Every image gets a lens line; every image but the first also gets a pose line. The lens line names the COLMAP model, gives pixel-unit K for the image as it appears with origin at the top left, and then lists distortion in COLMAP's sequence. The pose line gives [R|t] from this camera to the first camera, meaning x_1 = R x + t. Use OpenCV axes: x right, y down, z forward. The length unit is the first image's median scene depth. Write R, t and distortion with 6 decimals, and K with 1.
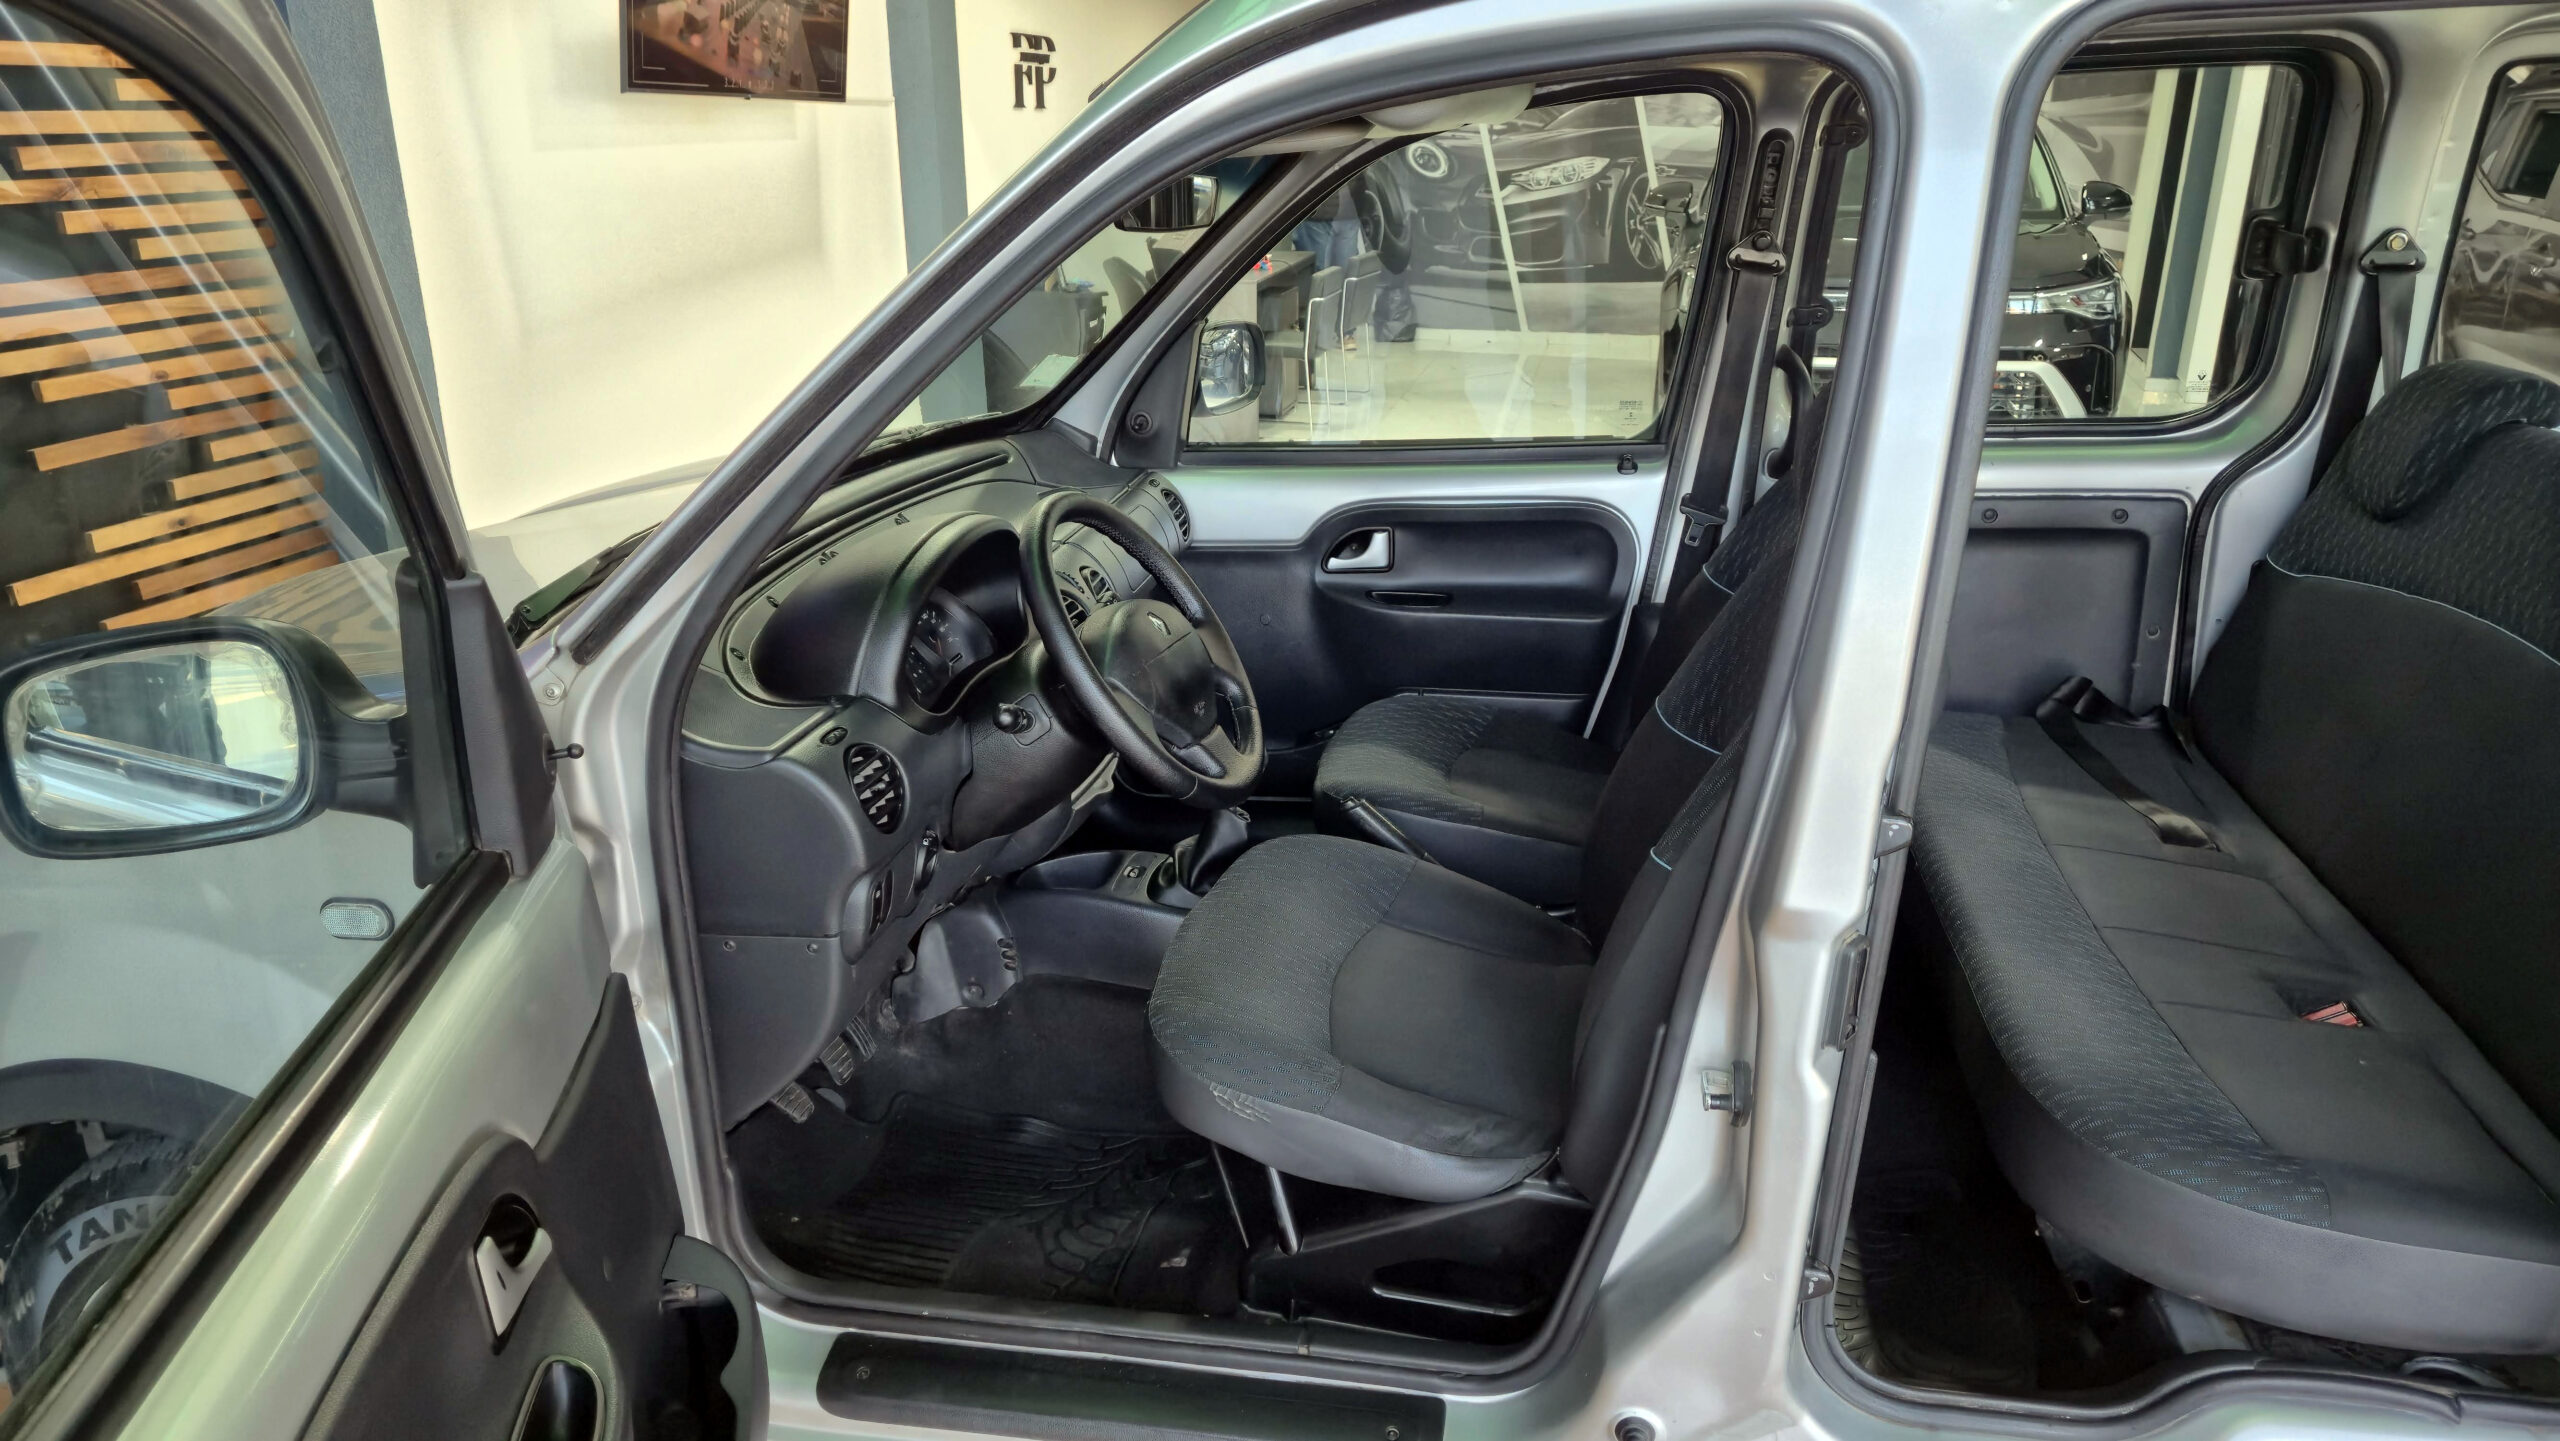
lens RADIAL K [[1708.8, 0, 1280.0], [0, 1708.8, 720.5], [0, 0, 1]] dist [0.041008, -0.082812]
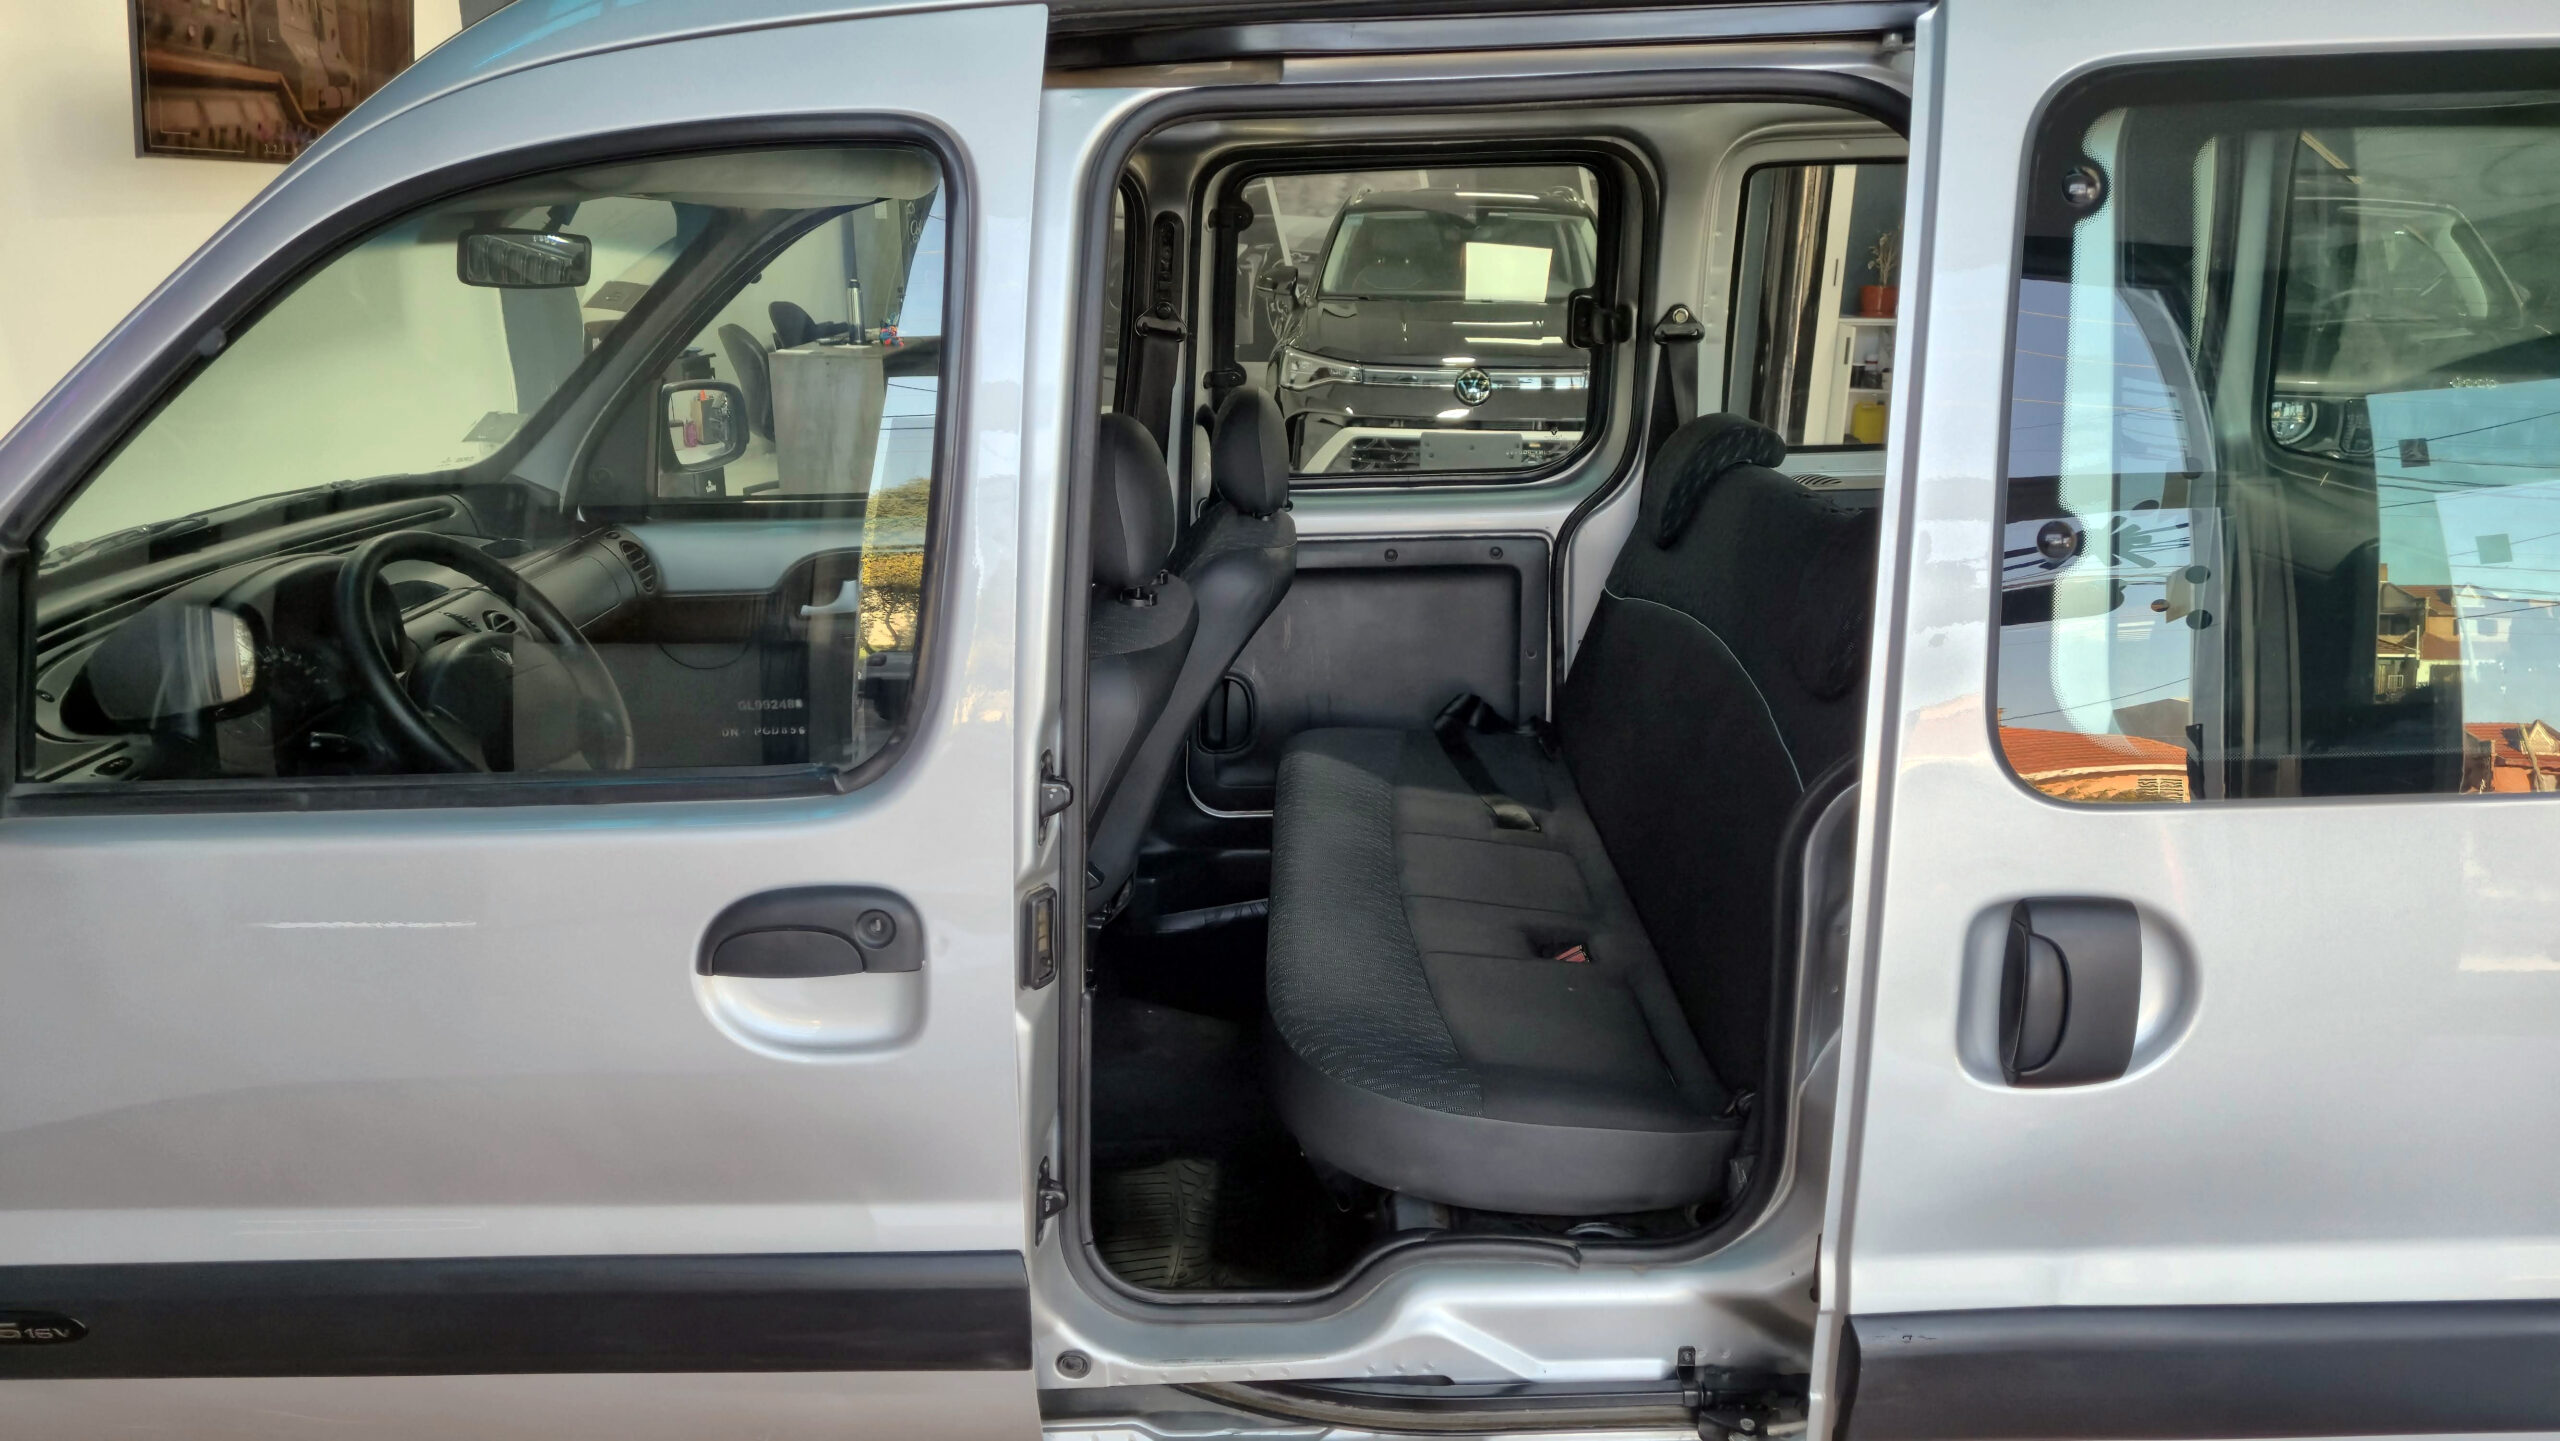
lens RADIAL K [[1676.5, 0, 1280.0], [0, 1676.5, 720.5], [0, 0, 1]] dist [0.004239, 0.001527]
pose [[0.977809, -0.035786, 0.206420, 0.127364], [0.043619, 0.998486, -0.033519, 0.027411], [-0.204908, 0.041779, 0.977889, -0.072784]]
